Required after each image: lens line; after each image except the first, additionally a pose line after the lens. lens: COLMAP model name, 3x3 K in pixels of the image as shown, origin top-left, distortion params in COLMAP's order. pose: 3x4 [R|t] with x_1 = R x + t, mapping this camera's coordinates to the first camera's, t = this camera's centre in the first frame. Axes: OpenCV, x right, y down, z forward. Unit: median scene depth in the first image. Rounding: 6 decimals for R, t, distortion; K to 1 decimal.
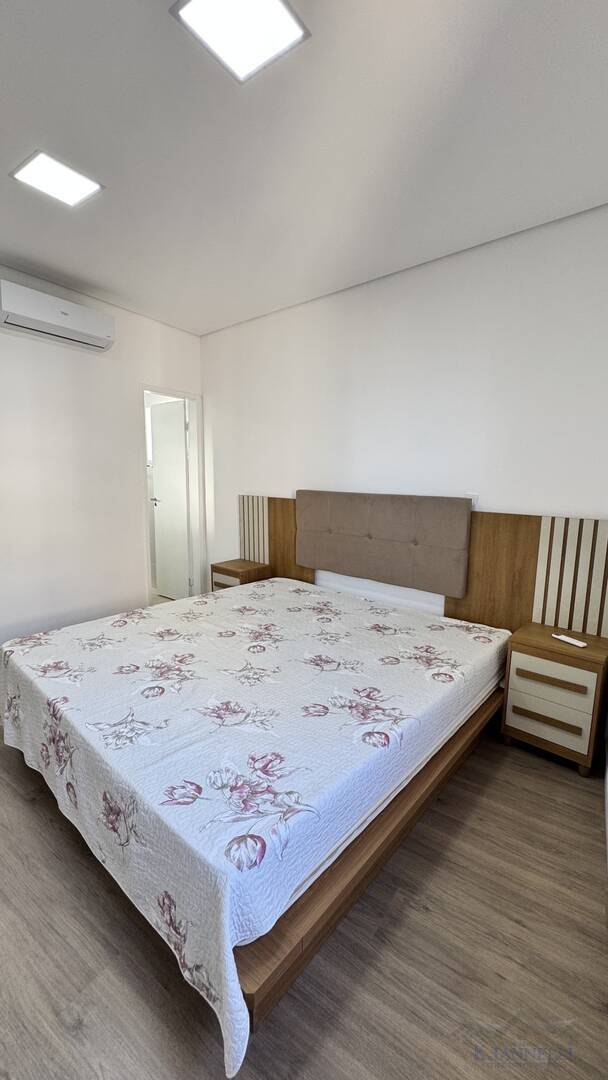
lens RADIAL K [[435.9, 0, 297.5], [0, 435.9, 535.5], [0, 0, 1]] dist [-0.004121, 0.000579]
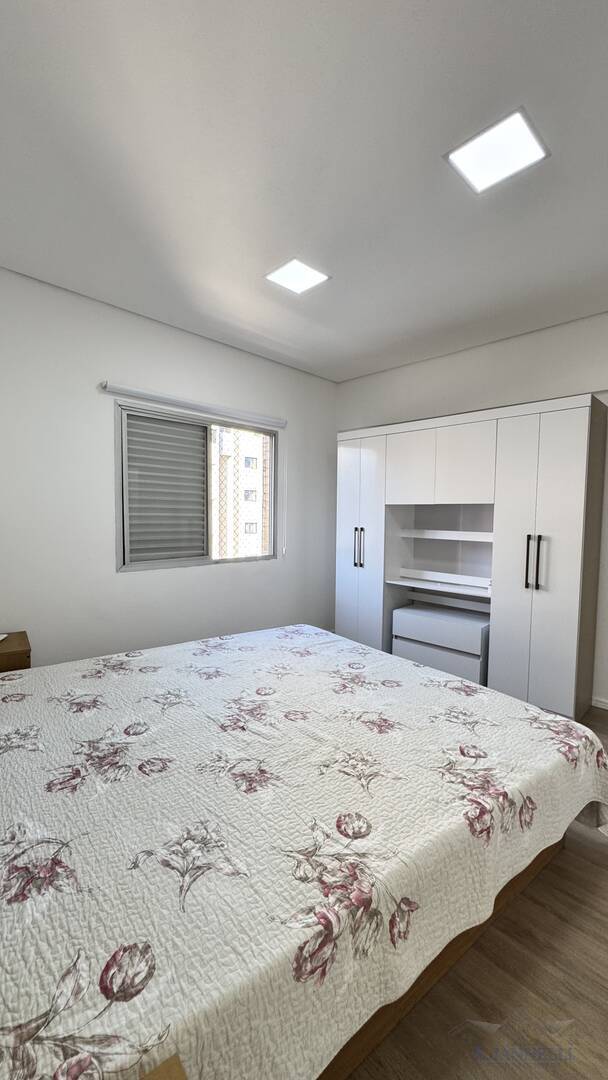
lens RADIAL K [[435.9, 0, 298.1], [0, 435.9, 536.2], [0, 0, 1]] dist [-0.004121, 0.000579]
pose [[-0.979824, -0.039990, 0.195820, -0.295990], [-0.000860, 0.980611, 0.195960, -0.209290], [-0.199860, 0.191838, -0.960861, 1.642238]]
